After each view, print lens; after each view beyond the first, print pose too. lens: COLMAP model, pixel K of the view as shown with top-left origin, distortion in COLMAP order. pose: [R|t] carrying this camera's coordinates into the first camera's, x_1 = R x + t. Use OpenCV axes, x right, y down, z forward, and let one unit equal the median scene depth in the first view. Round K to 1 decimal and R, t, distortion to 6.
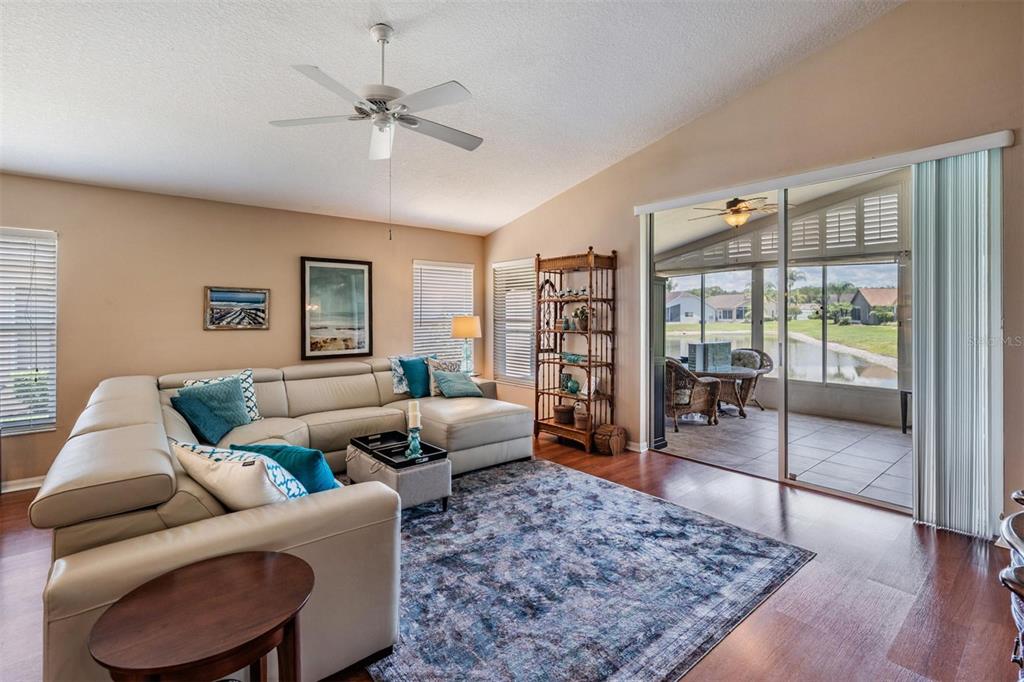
lens RADIAL K [[463.7, 0, 504.7], [0, 463.7, 312.8], [0, 0, 1]] dist [-0.000654, 0.000007]
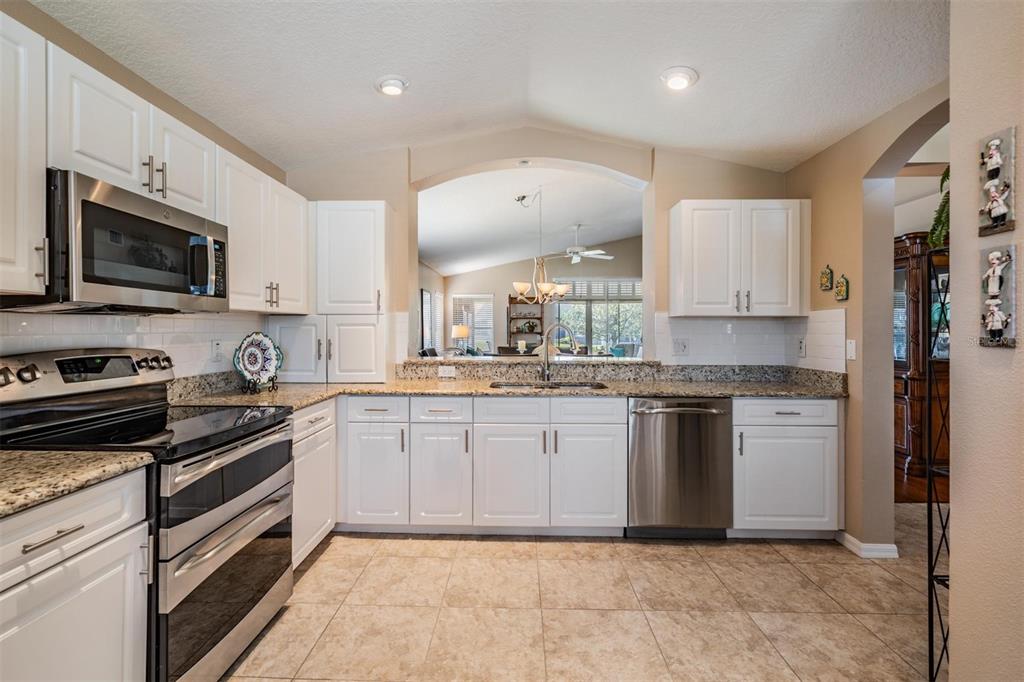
lens RADIAL K [[458.5, 0, 506.9], [0, 458.5, 329.8], [0, 0, 1]] dist [-0.000386, -0.000226]
pose [[0.663769, -0.003460, 0.747930, -1.592180], [0.000435, 0.999991, 0.004241, 0.020737], [-0.747938, -0.002490, 0.663764, -0.347156]]
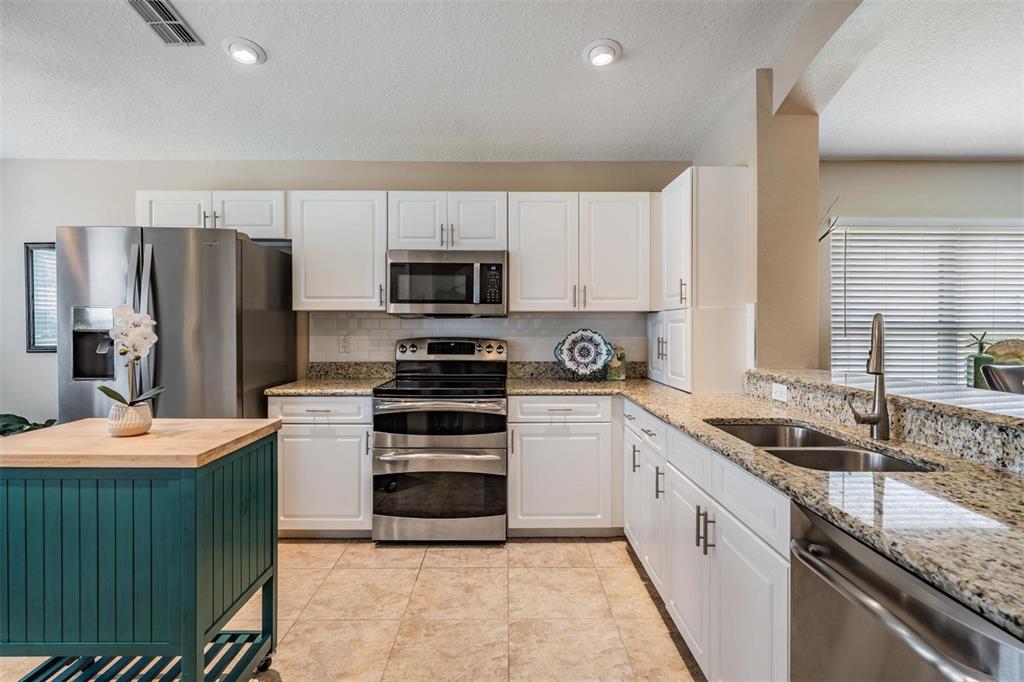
lens RADIAL K [[499.8, 0, 512.3], [0, 499.8, 331.9], [0, 0, 1]] dist [0.001676, 0.000130]
pose [[0.780985, 0.003040, -0.624543, -1.001104], [0.004236, 0.999939, 0.010164, 0.022337], [0.624536, -0.010584, 0.780924, -0.359565]]
